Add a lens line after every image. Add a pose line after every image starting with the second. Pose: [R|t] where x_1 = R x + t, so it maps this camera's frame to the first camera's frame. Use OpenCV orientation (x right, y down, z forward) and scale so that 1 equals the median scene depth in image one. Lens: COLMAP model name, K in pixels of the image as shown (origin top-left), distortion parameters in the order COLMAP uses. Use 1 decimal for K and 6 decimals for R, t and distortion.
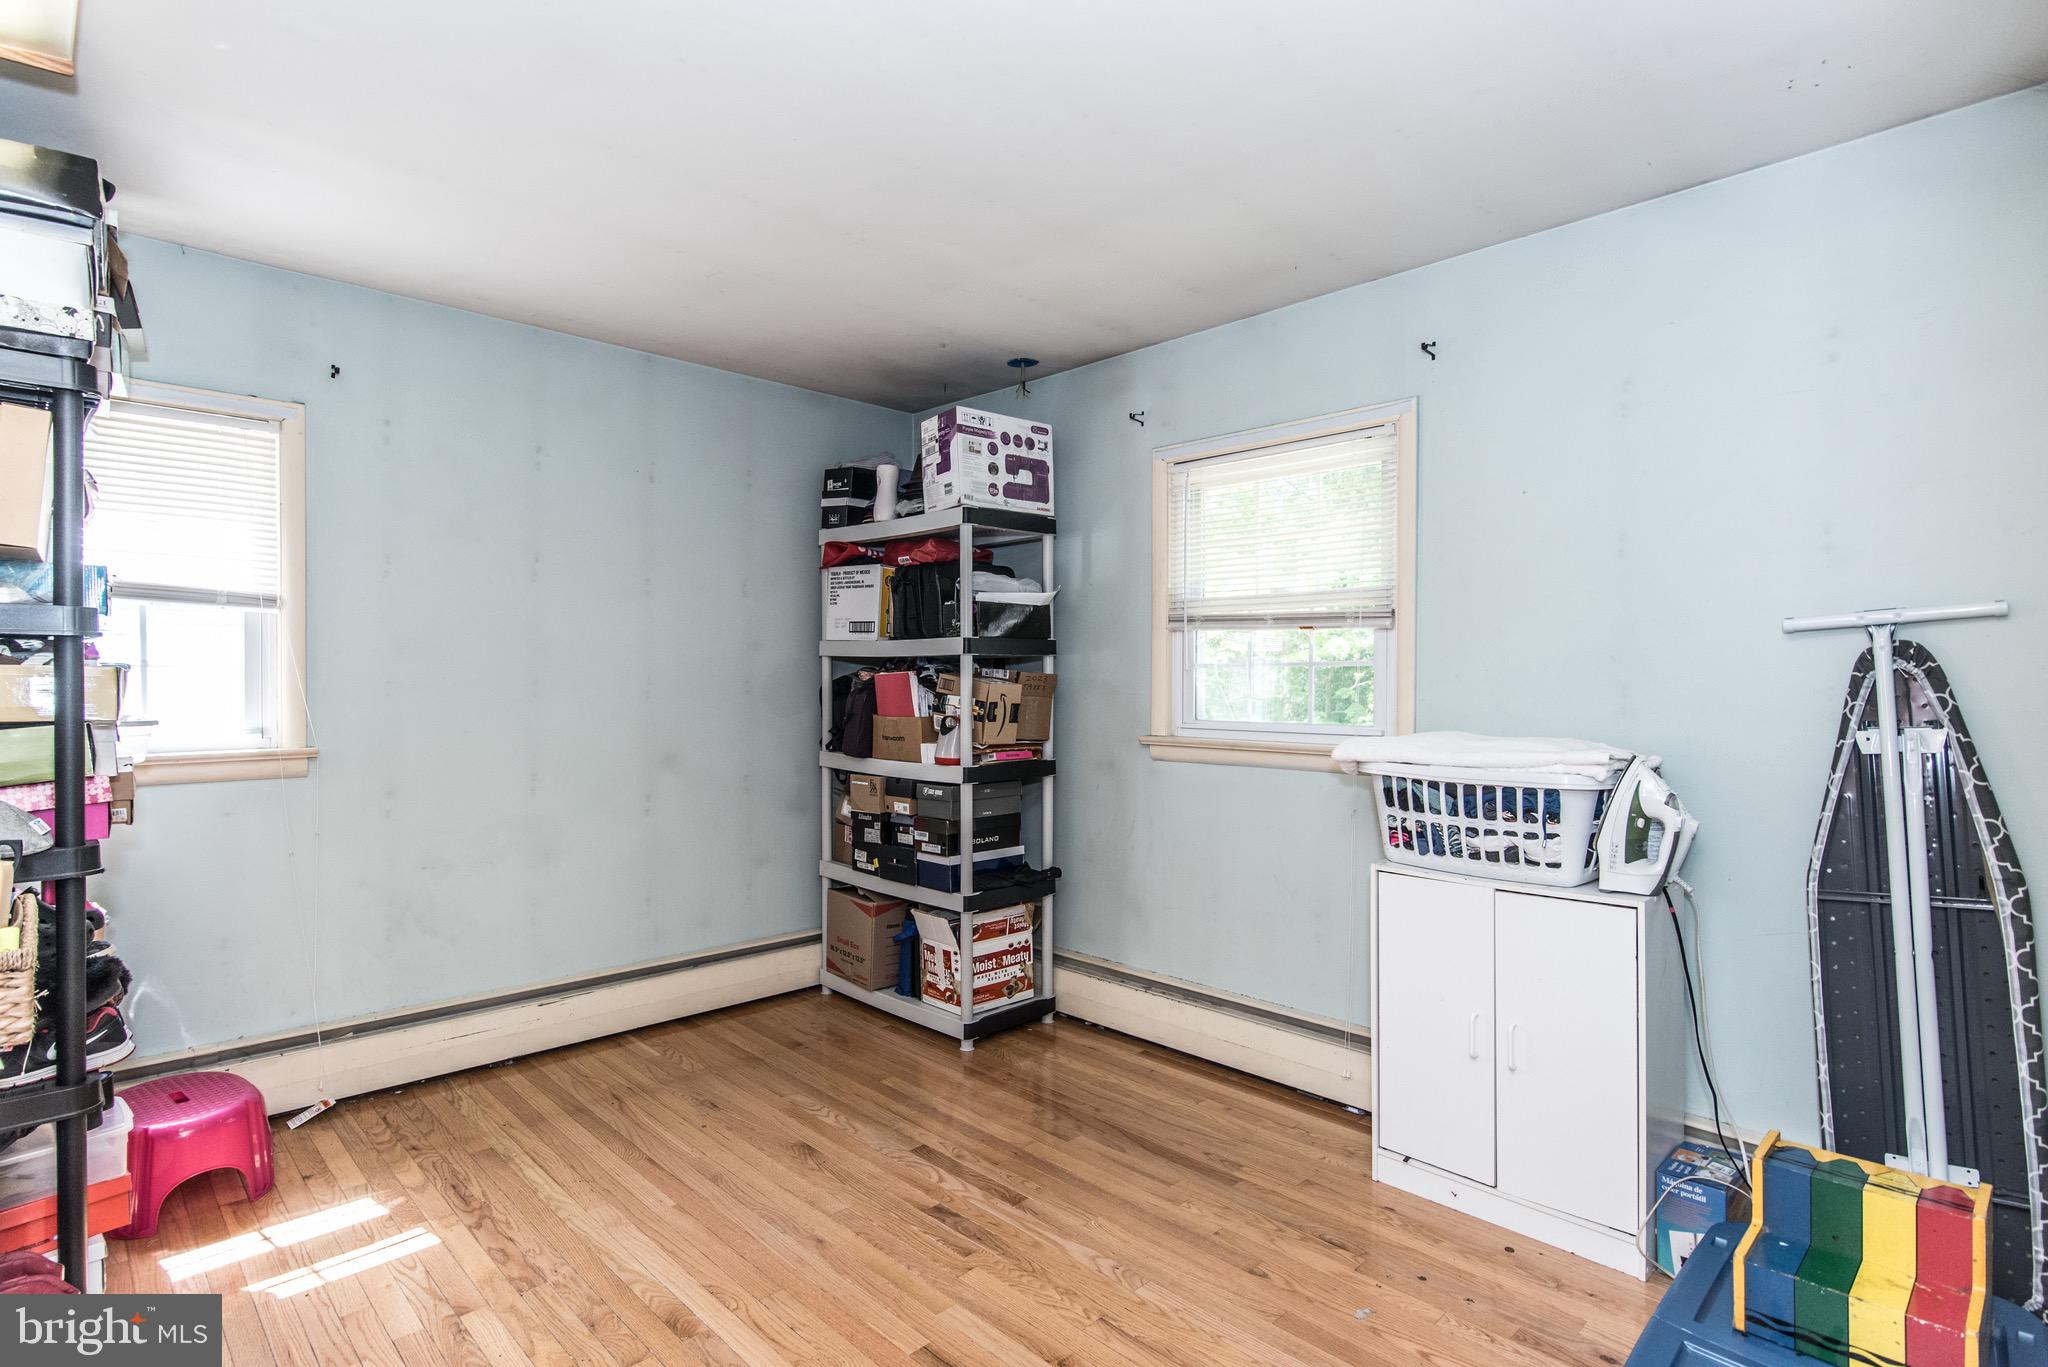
lens RADIAL K [[1029.4, 0, 1024.0], [0, 1029.4, 683.5], [0, 0, 1]] dist [0.002541, 0.000307]
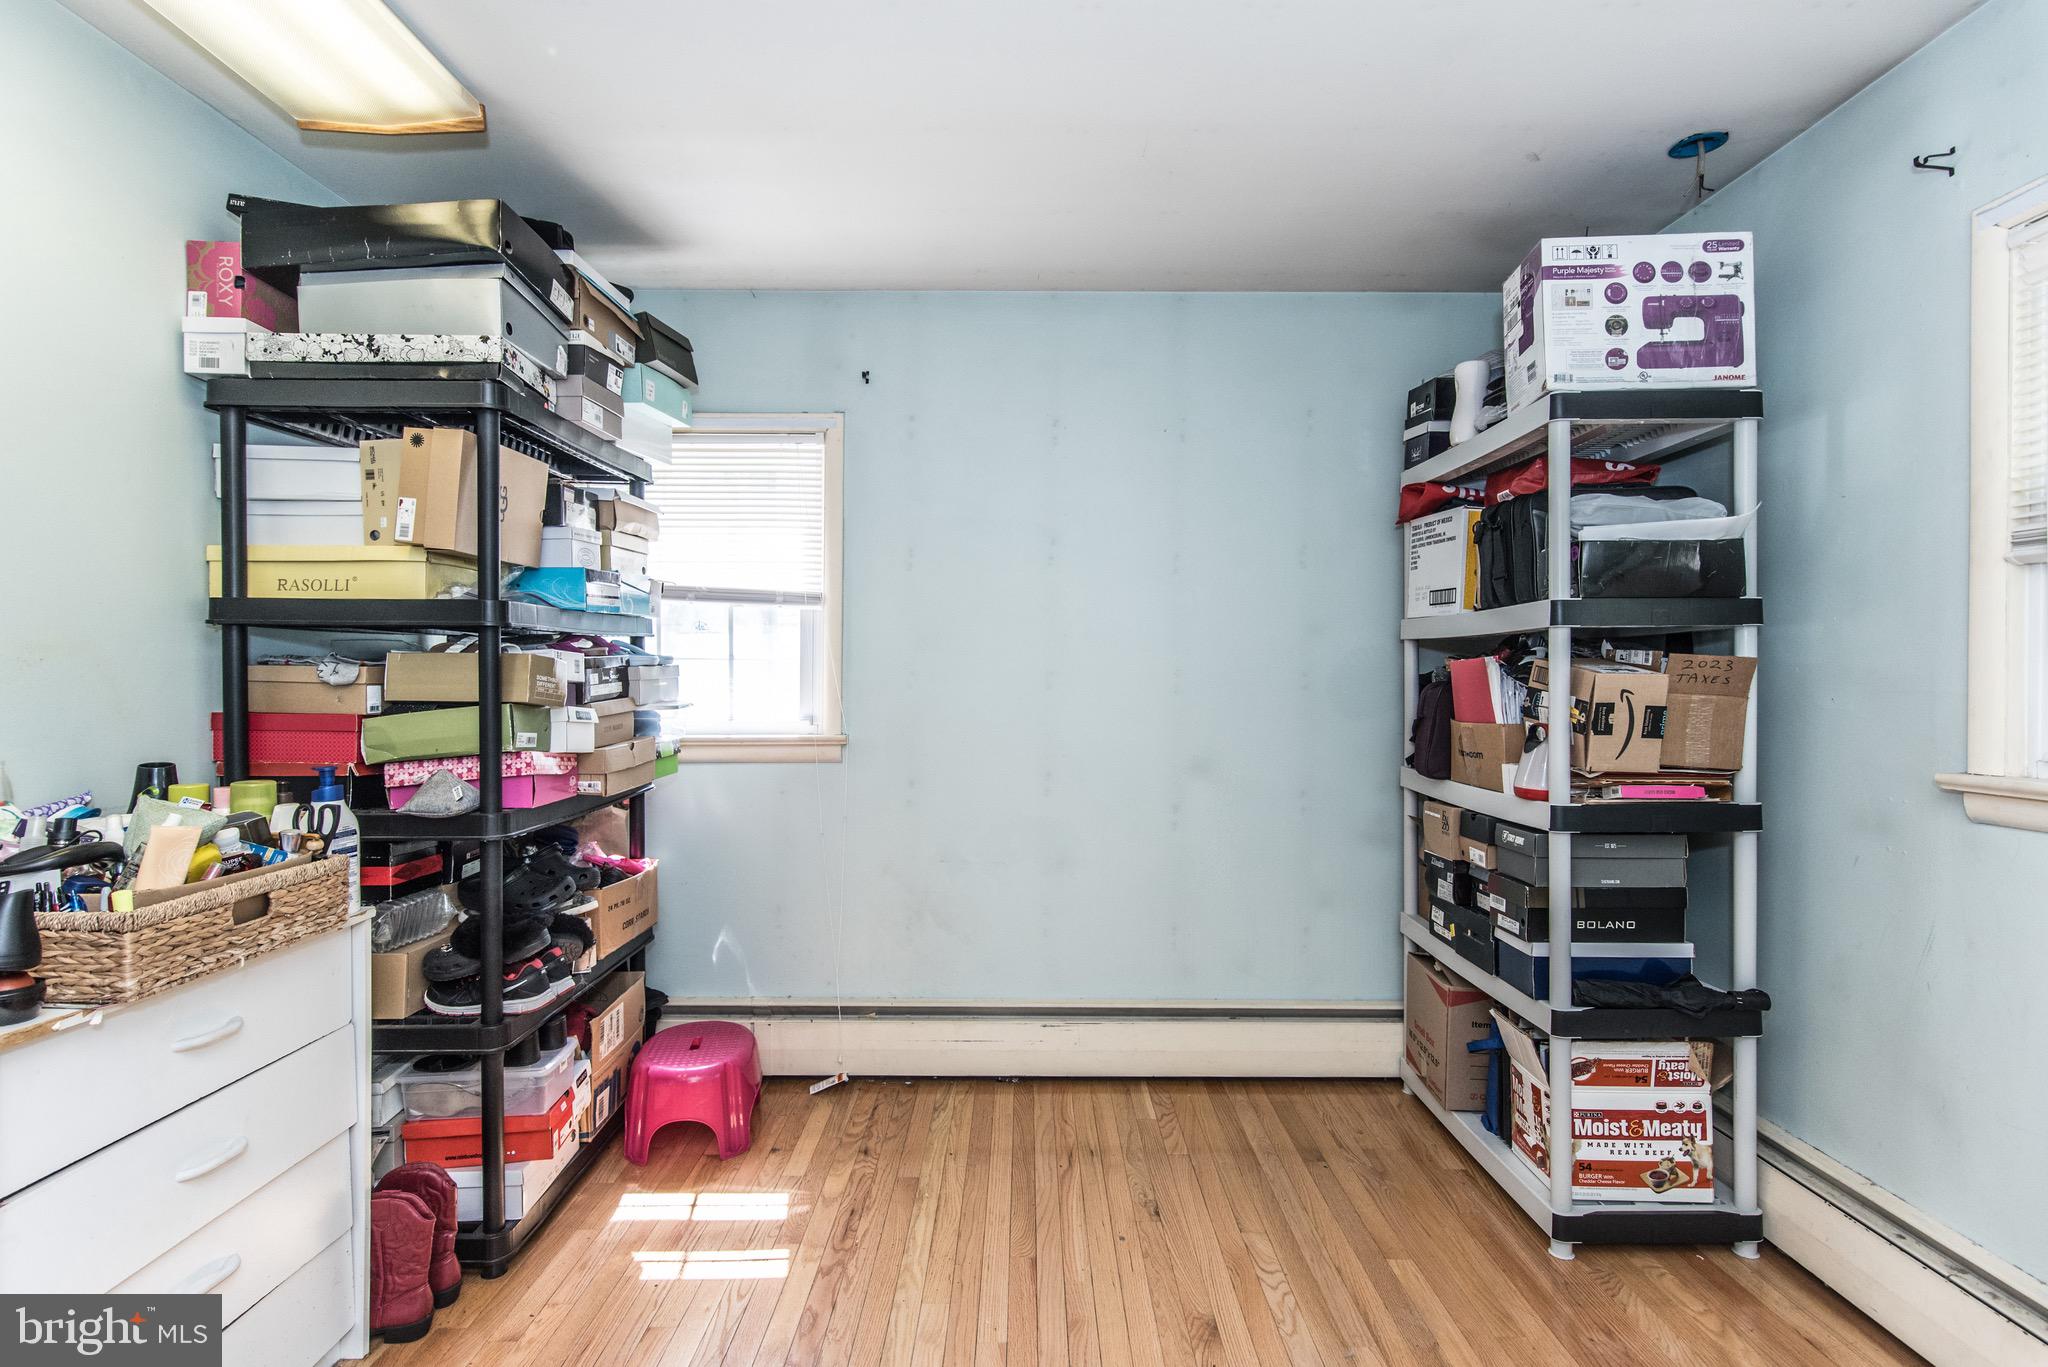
lens RADIAL K [[1018.3, 0, 1029.6], [0, 1018.3, 678.0], [0, 0, 1]] dist [0.002995, 0.001208]
pose [[0.715418, -0.002392, -0.698693, 0.144112], [-0.002964, 0.999975, -0.006459, 0.007825], [0.698691, 0.006692, 0.715393, 0.314704]]
